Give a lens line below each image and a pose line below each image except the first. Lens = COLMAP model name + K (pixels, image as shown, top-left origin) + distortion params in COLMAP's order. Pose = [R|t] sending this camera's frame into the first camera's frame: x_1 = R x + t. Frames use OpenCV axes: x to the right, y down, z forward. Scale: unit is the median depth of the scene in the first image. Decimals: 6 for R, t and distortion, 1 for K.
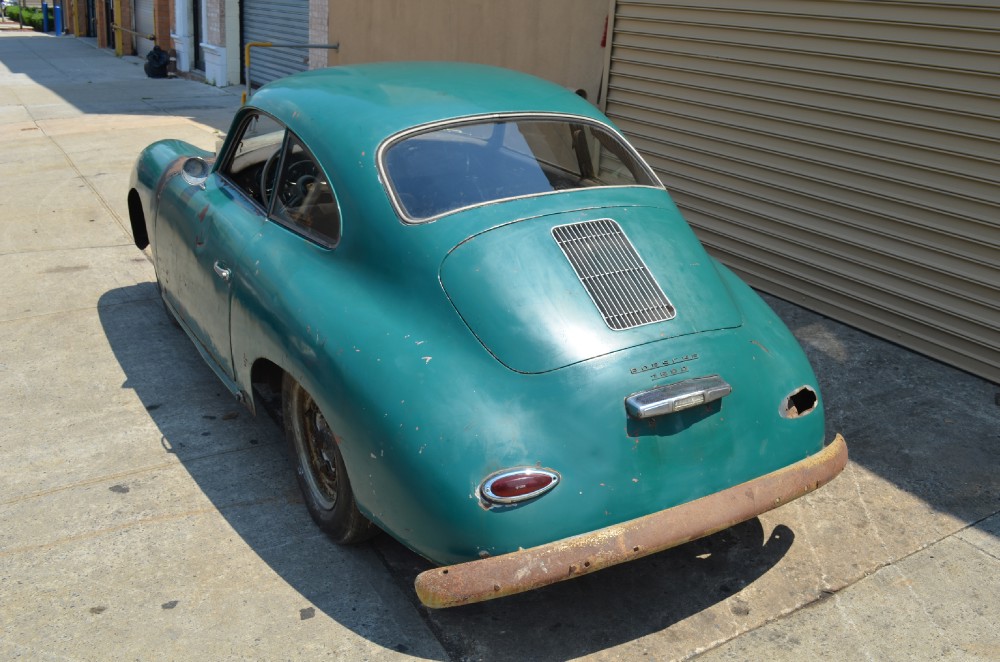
lens RADIAL K [[976.5, 0, 499.7], [0, 976.5, 331.7], [0, 0, 1]] dist [-0.061549, -0.006831]
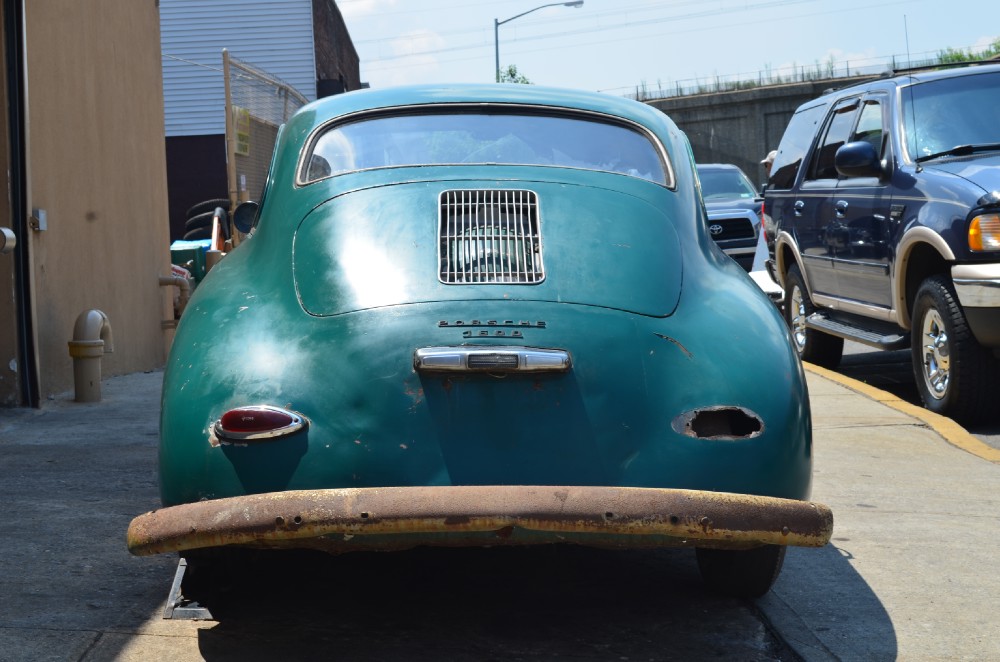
lens RADIAL K [[1591.2, 0, 494.2], [0, 1591.2, 329.2], [0, 0, 1]] dist [-0.003534, 0.015796]
pose [[0.886206, 0.031943, -0.462189, 0.704895], [-0.172413, 0.948704, -0.265019, 0.346704], [0.430015, 0.314549, 0.846254, -0.073233]]
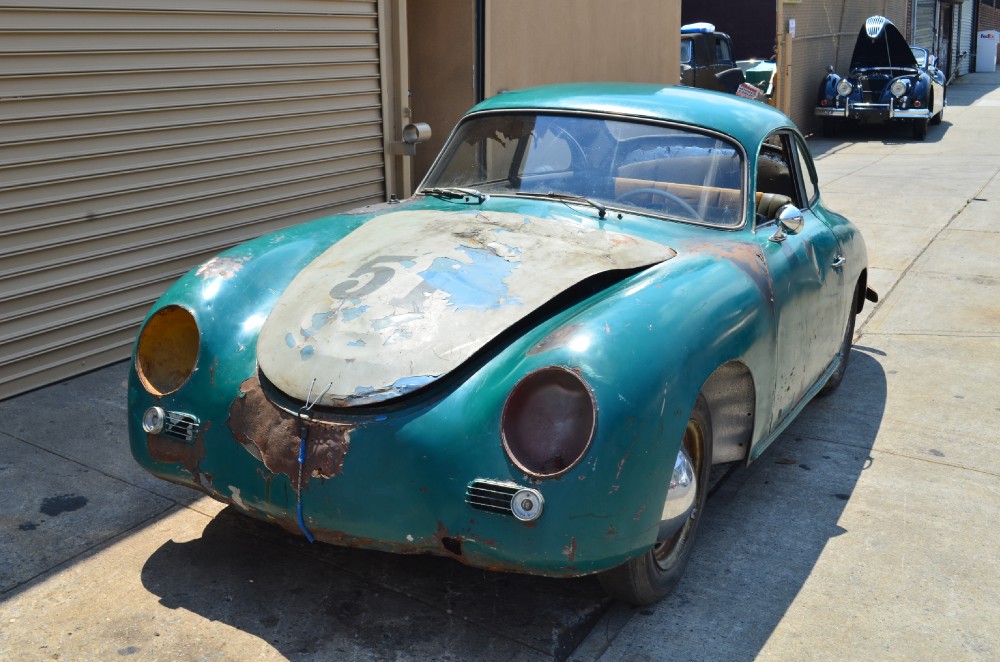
lens RADIAL K [[1171.1, 0, 498.6], [0, 1171.1, 332.6], [0, 0, 1]] dist [-0.041294, -0.004903]
pose [[0.553568, 0.226500, -0.801411, 1.136599], [-0.311840, 0.948671, 0.052719, -0.094925], [0.772216, 0.220728, 0.595786, 0.362418]]
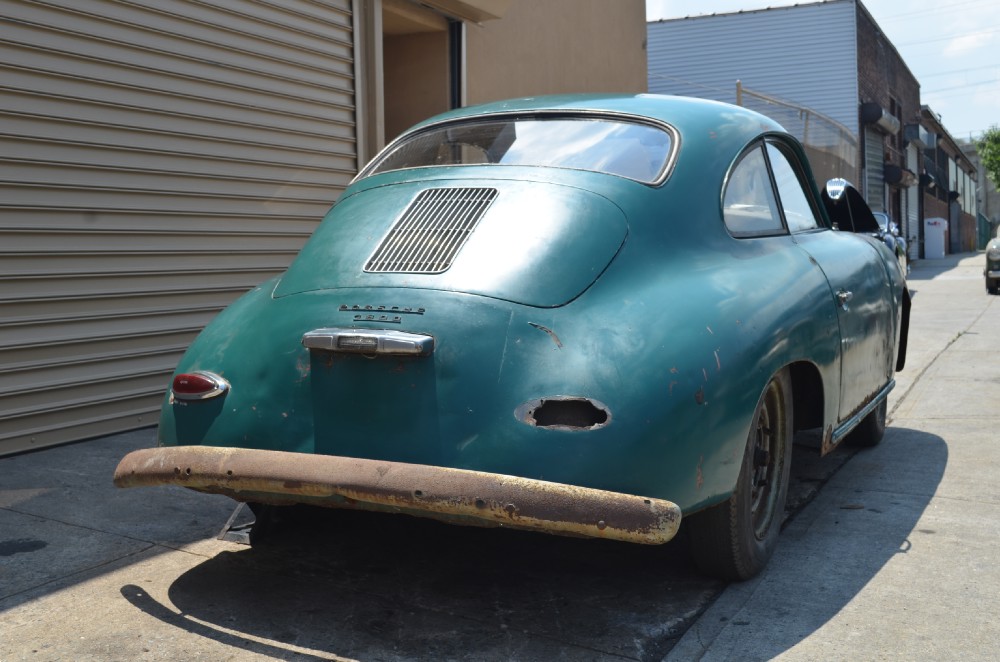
lens RADIAL K [[1218.0, 0, 500.0], [0, 1218.0, 331.0], [0, 0, 1]] dist [-0.037126, -0.008868]
pose [[0.597199, 0.073308, -0.798736, 1.012454], [-0.296688, 0.945375, -0.135061, 0.152872], [0.745204, 0.317634, 0.586327, 0.418365]]
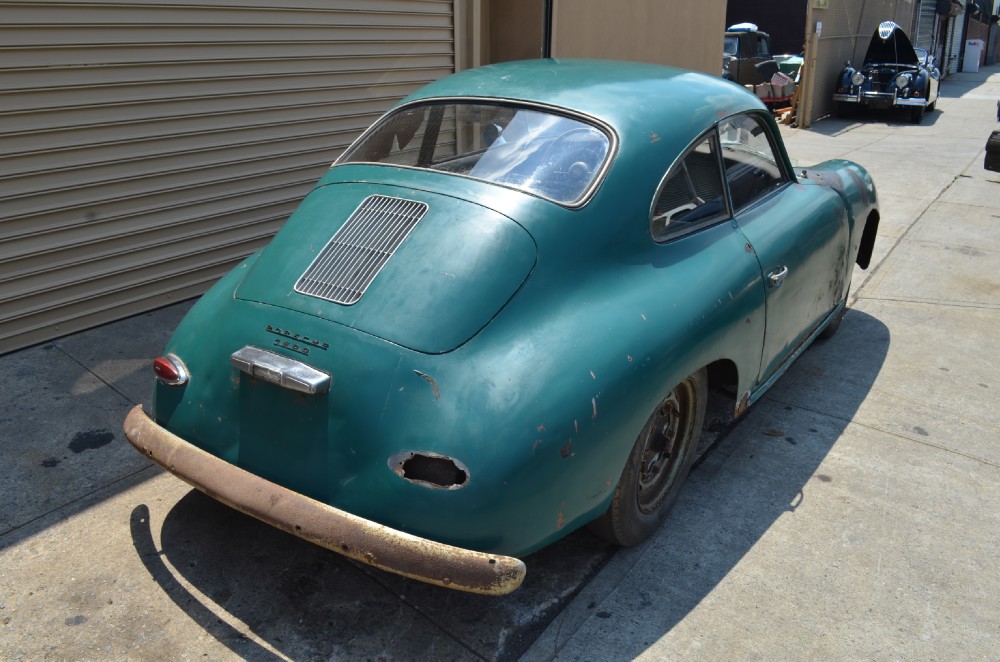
lens RADIAL K [[839.2, 0, 504.7], [0, 839.2, 330.2], [0, 0, 1]] dist [-0.072375, 0.004264]
pose [[0.459975, 0.328385, -0.824976, 0.874694], [-0.346286, 0.921874, 0.173880, -0.174317], [0.817624, 0.205697, 0.537754, 0.667440]]
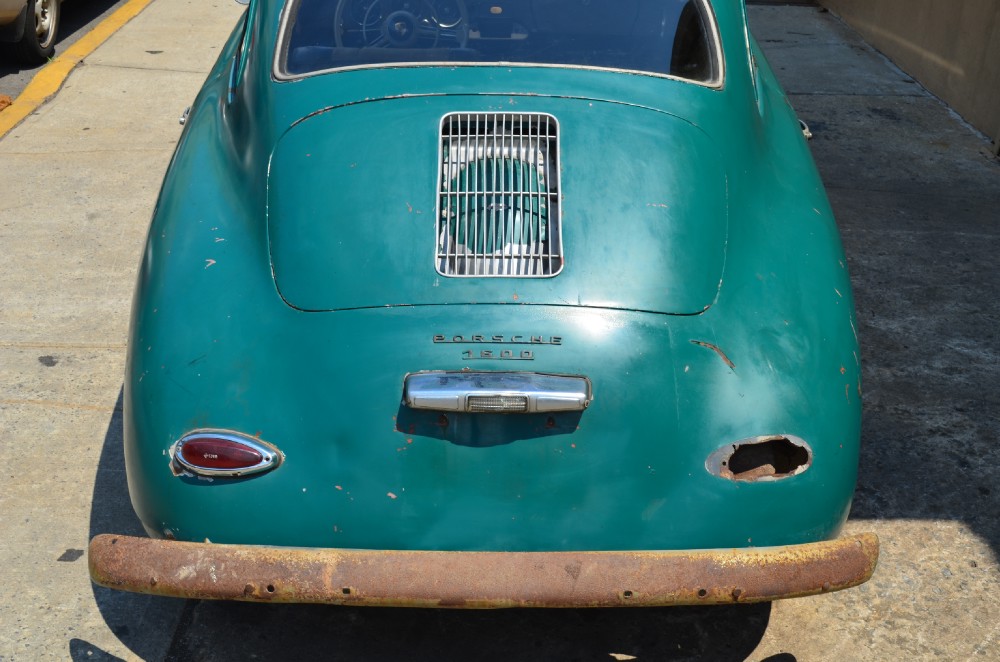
lens RADIAL K [[1344.1, 0, 500.0], [0, 1344.1, 331.0], [0, 0, 1]] dist [-0.014824, -0.044504]
pose [[0.876766, 0.214840, -0.430262, 0.516014], [-0.190285, 0.976633, 0.099901, -0.058674], [0.441671, -0.005717, 0.897159, 0.176987]]
